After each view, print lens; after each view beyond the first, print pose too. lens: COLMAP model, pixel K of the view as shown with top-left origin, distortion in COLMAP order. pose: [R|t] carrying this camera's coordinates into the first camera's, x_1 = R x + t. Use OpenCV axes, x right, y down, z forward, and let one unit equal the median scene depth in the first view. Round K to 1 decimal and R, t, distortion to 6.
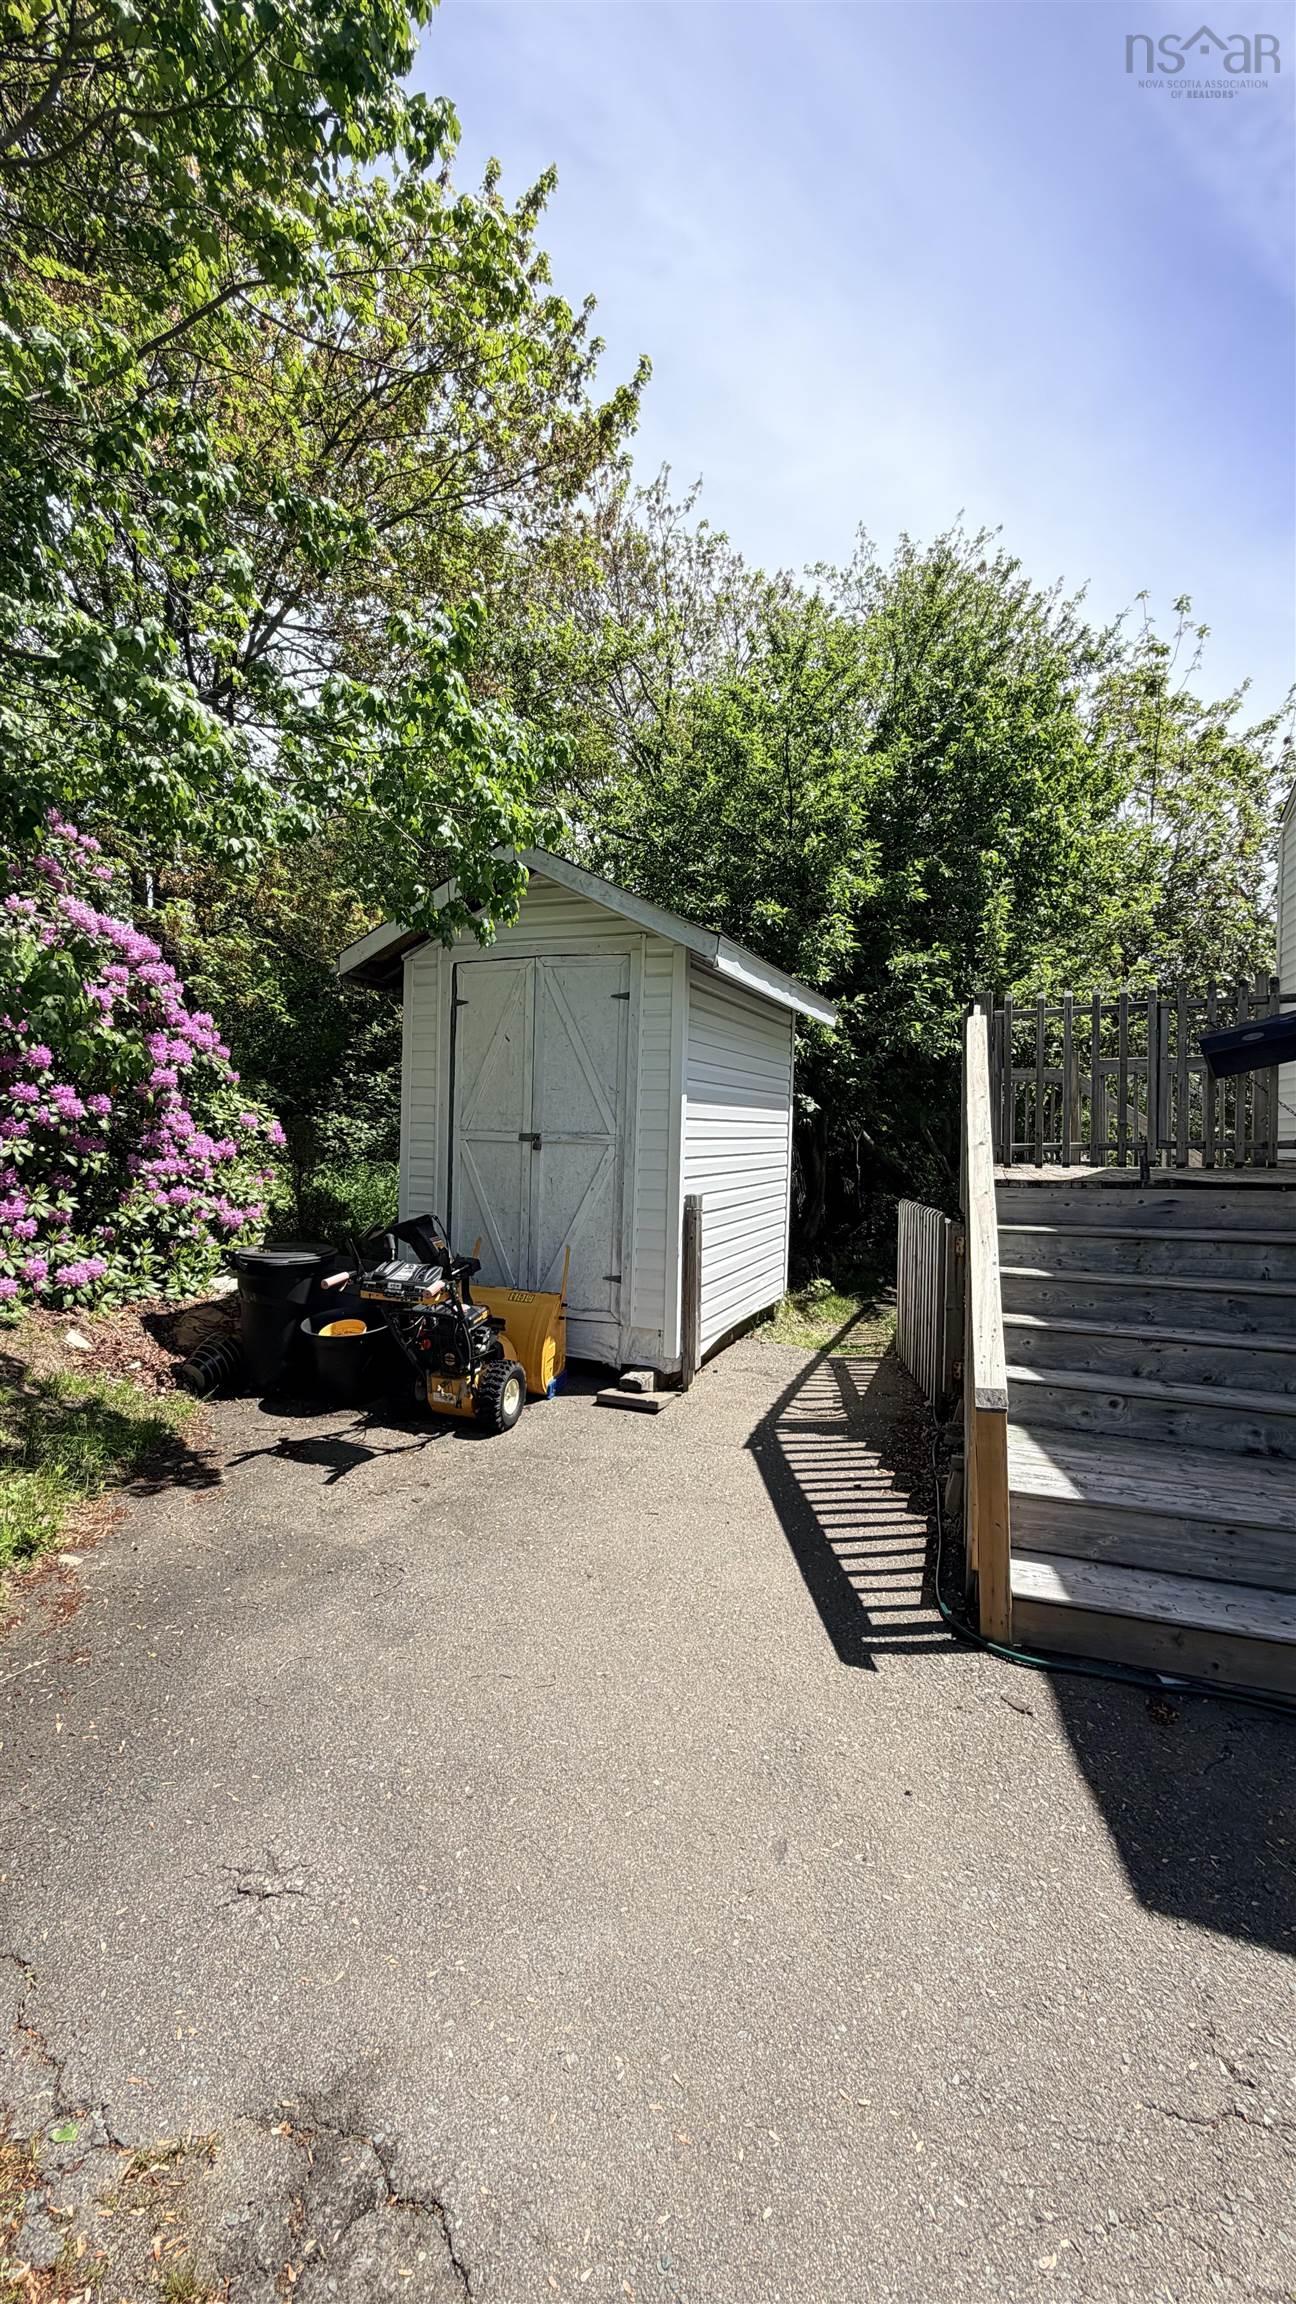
lens RADIAL K [[923.1, 0, 643.6], [0, 923.1, 1145.1], [0, 0, 1]] dist [0.001111, 0.000052]
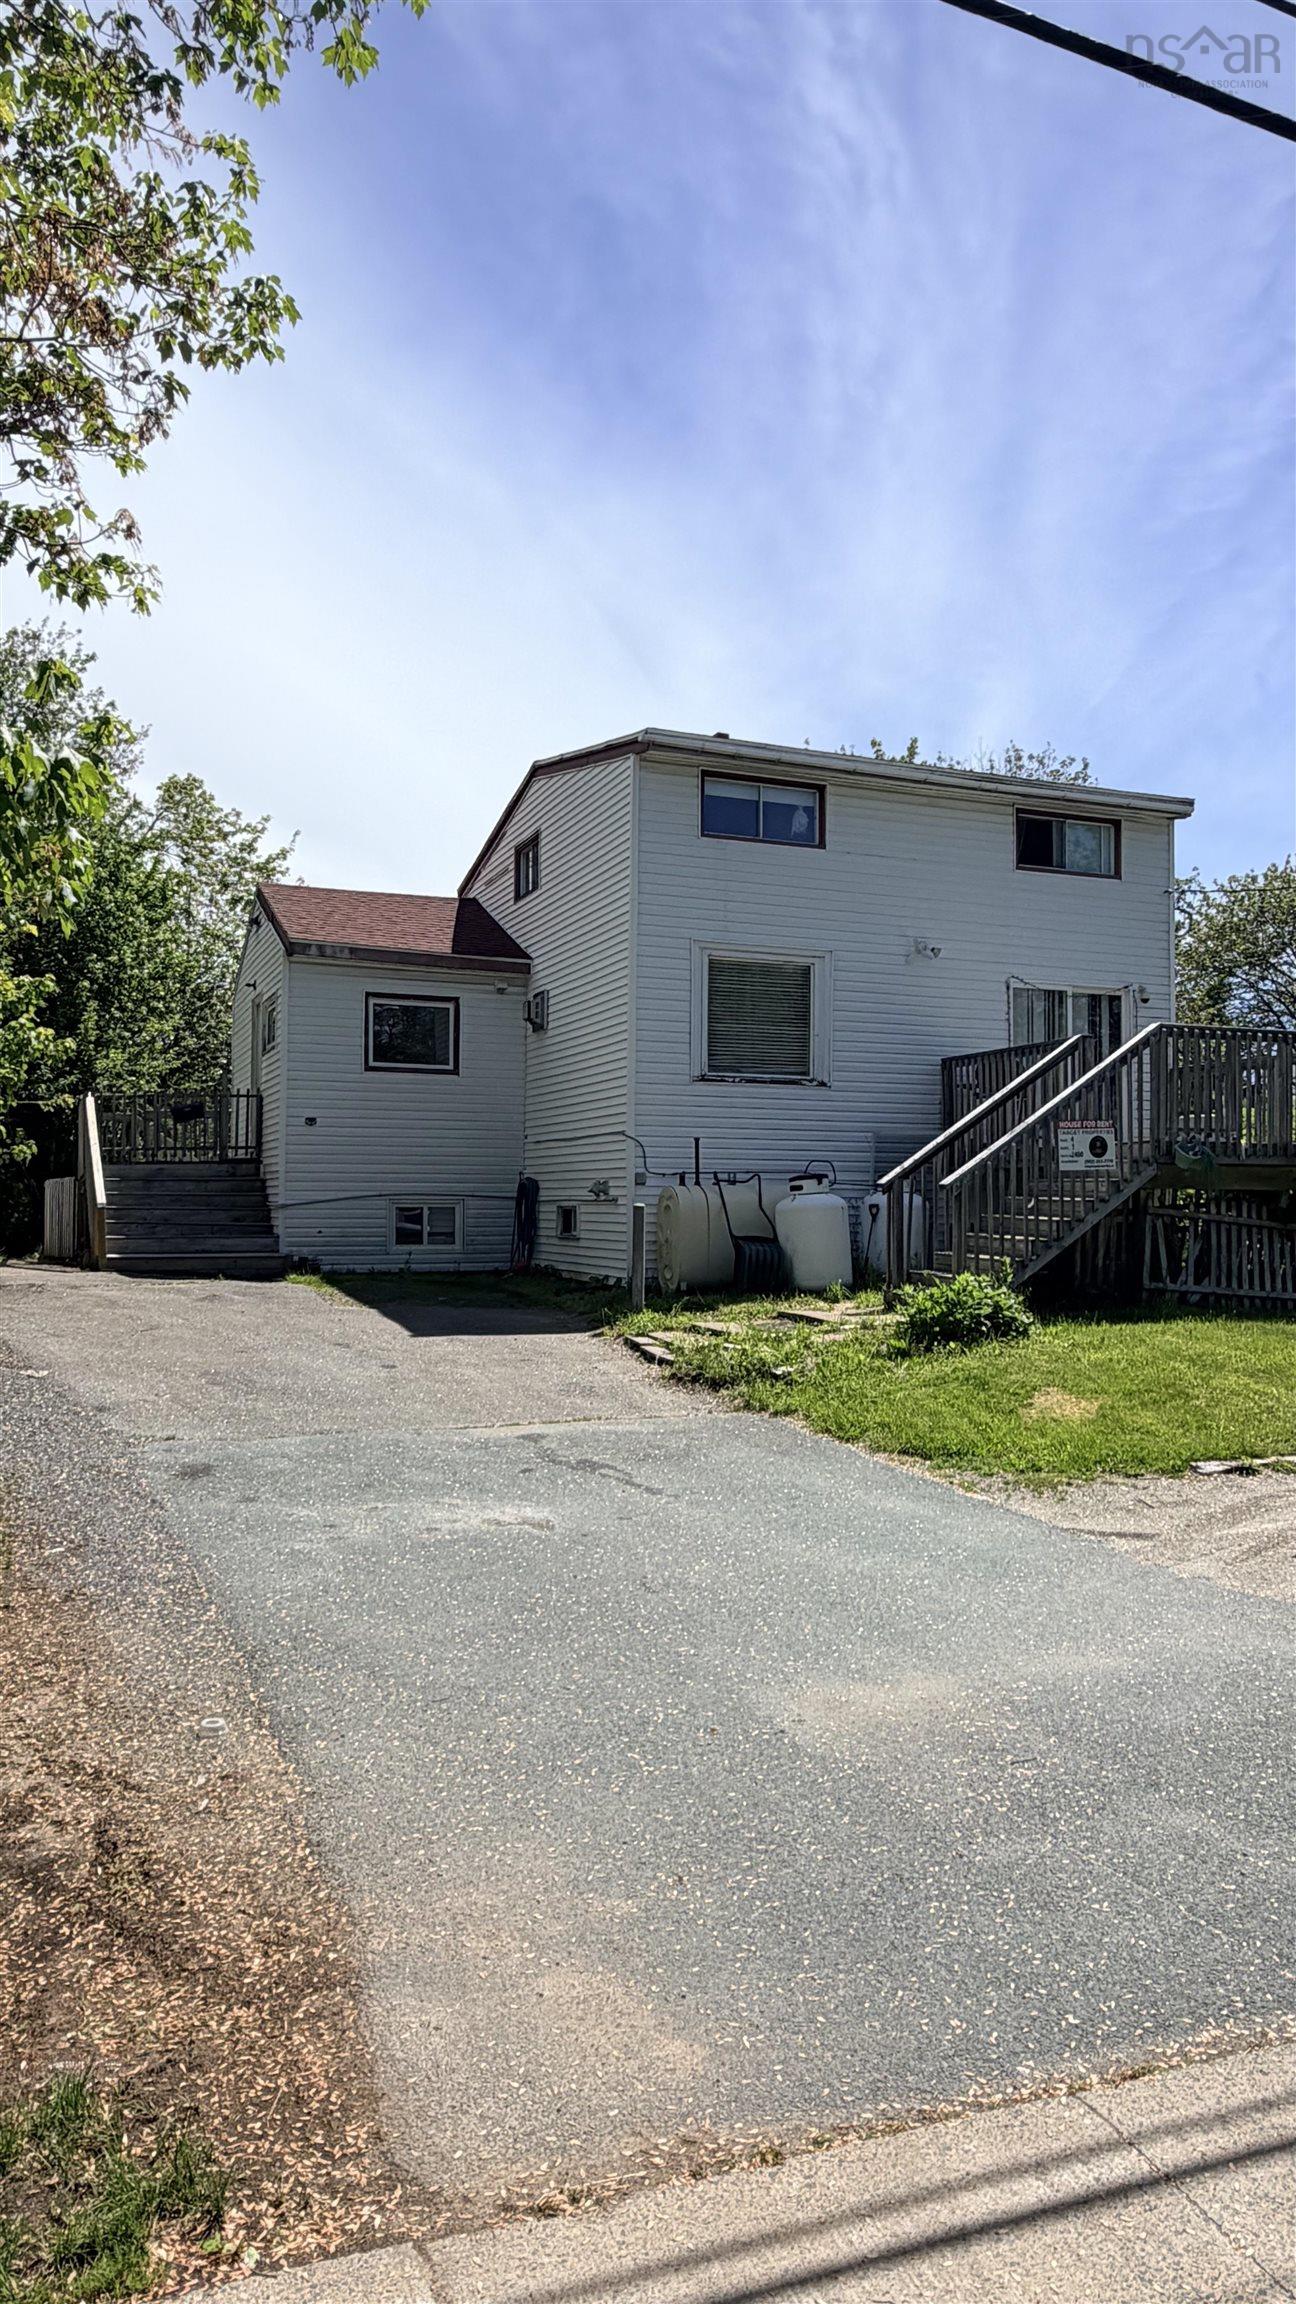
lens RADIAL K [[1523.8, 0, 643.2], [0, 1523.8, 1148.1], [0, 0, 1]] dist [0.004276, -0.000207]
pose [[0.741400, 0.010412, 0.670982, -0.822507], [0.019199, 0.999141, -0.036718, 0.114565], [-0.670788, 0.040105, 0.740564, -1.941877]]
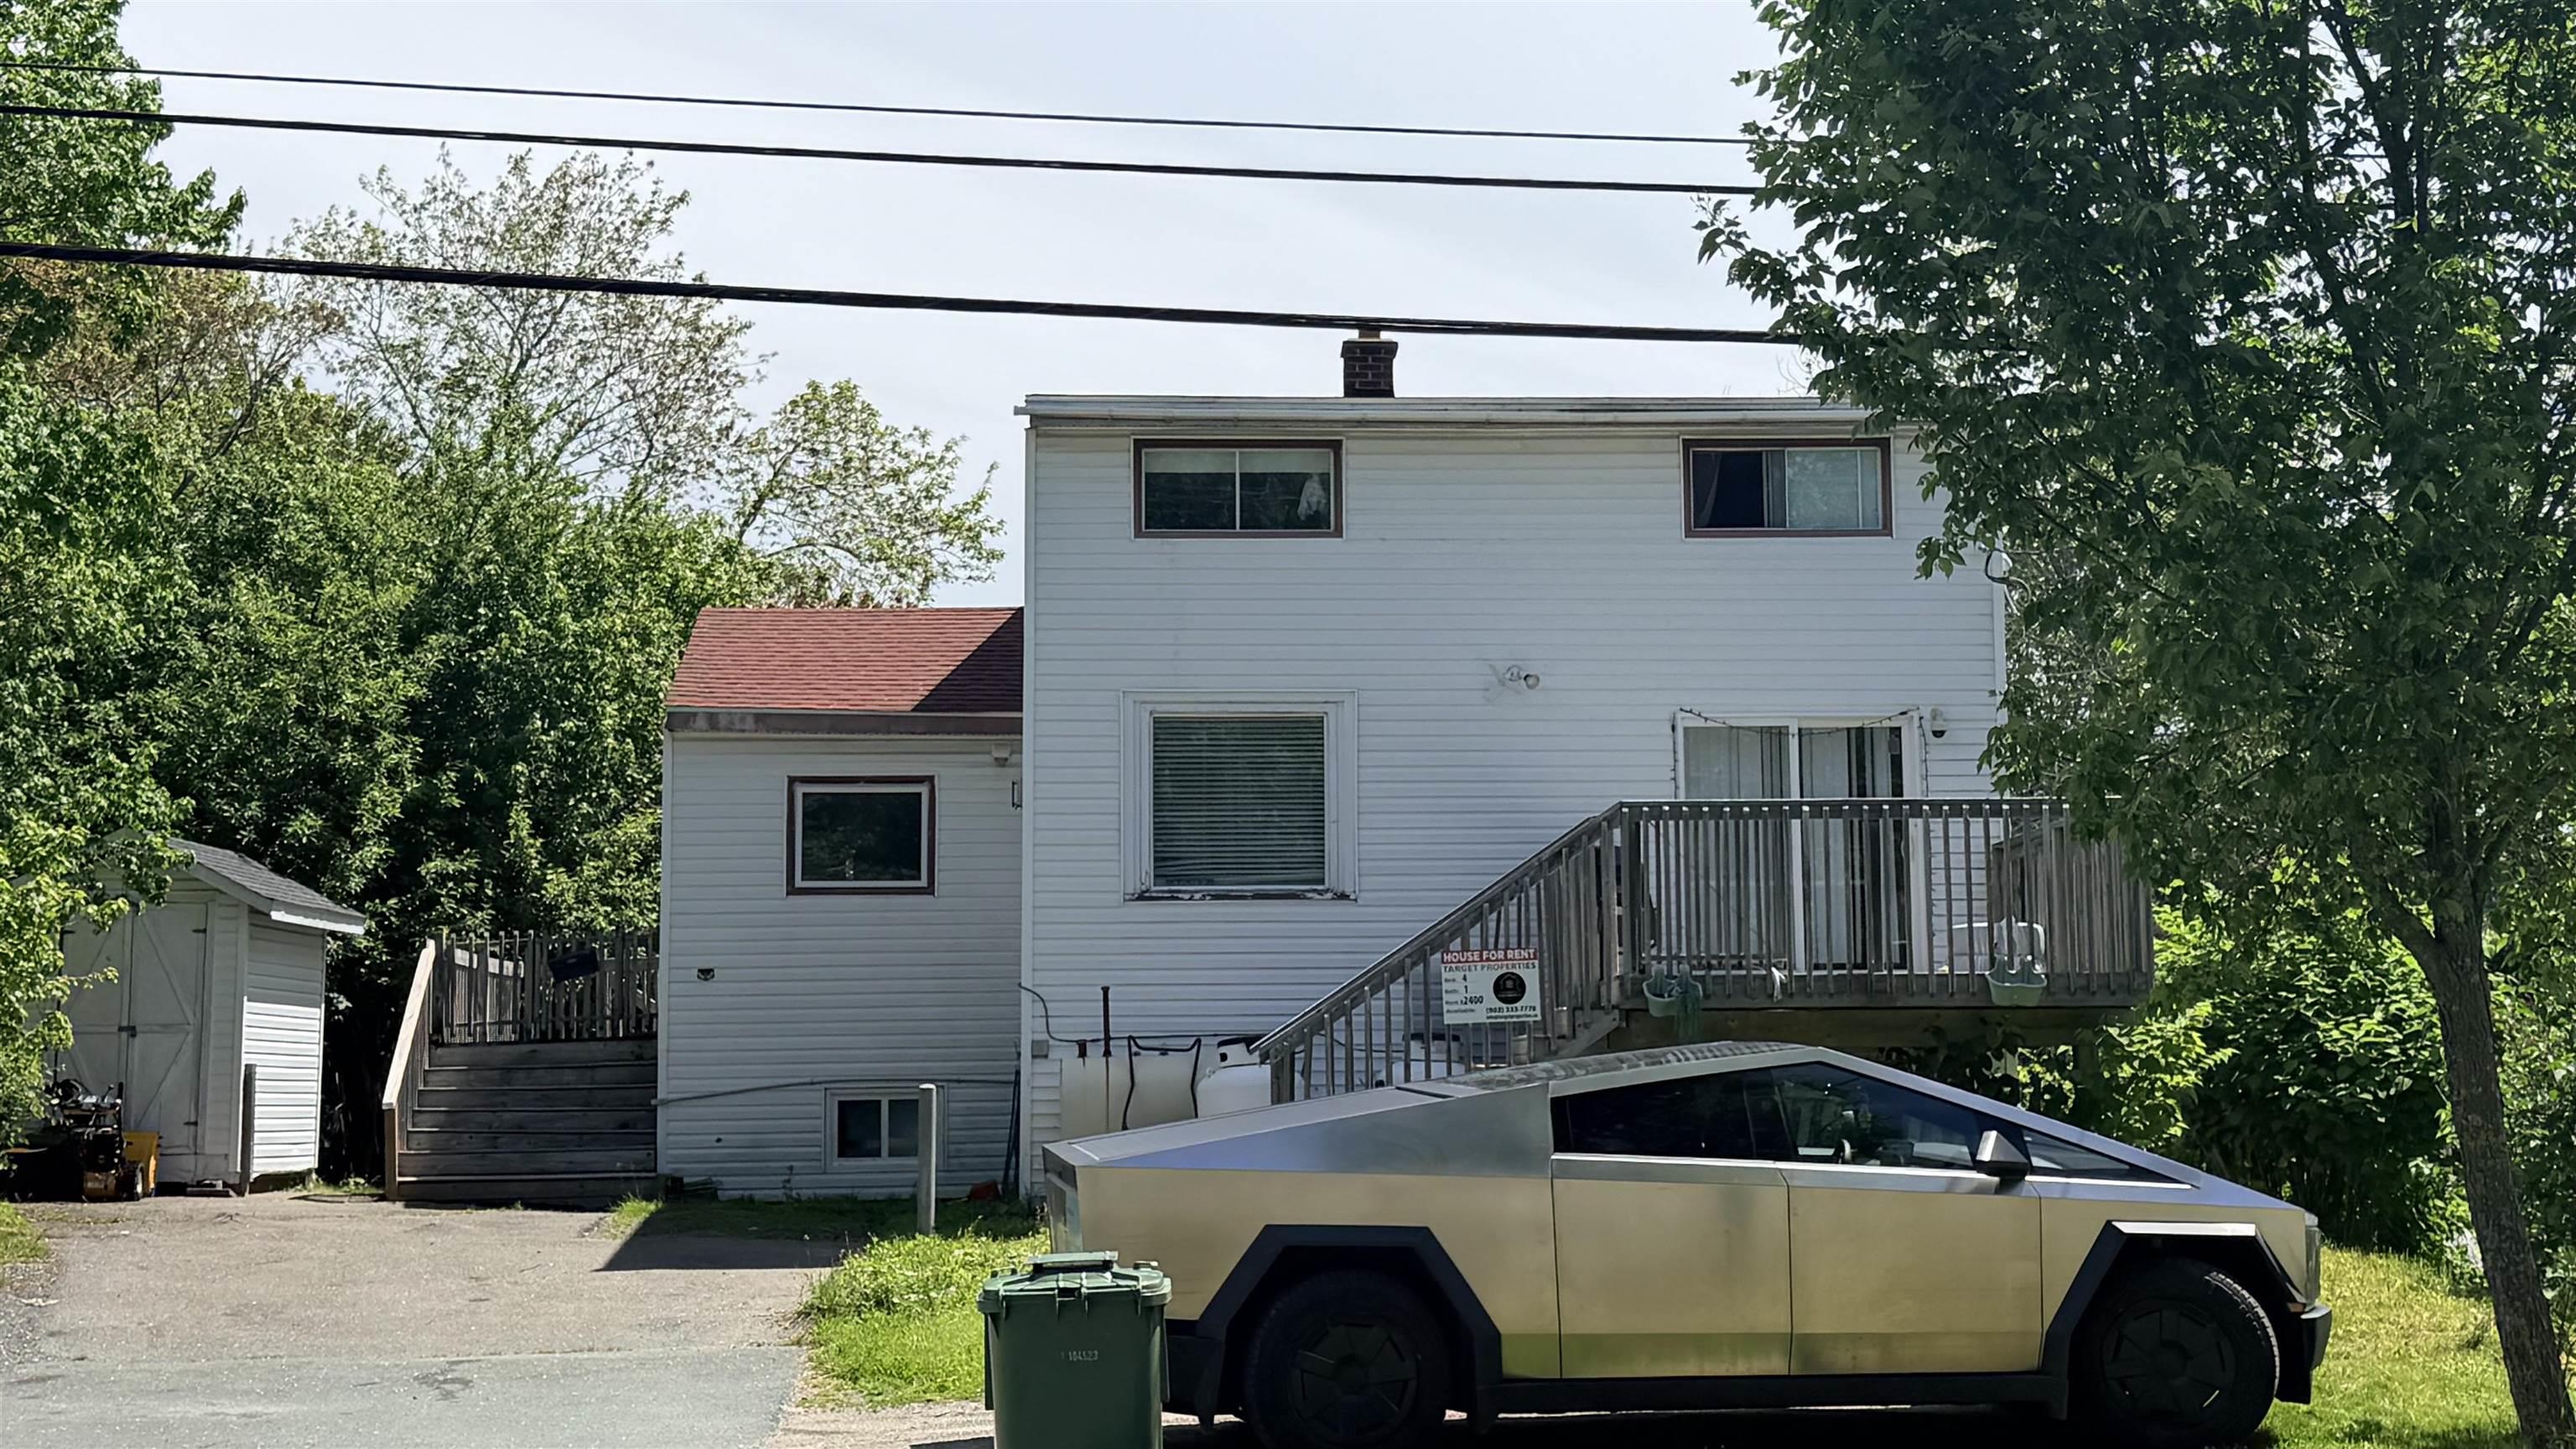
lens RADIAL K [[3444.8, 0, 1293.7], [0, 3444.8, 724.8], [0, 0, 1]] dist [0.124422, 0.000000]
pose [[0.915107, 0.017318, 0.402840, -0.492096], [0.034218, 0.992138, -0.120384, 0.177670], [-0.401757, 0.123948, 0.907319, -3.500548]]
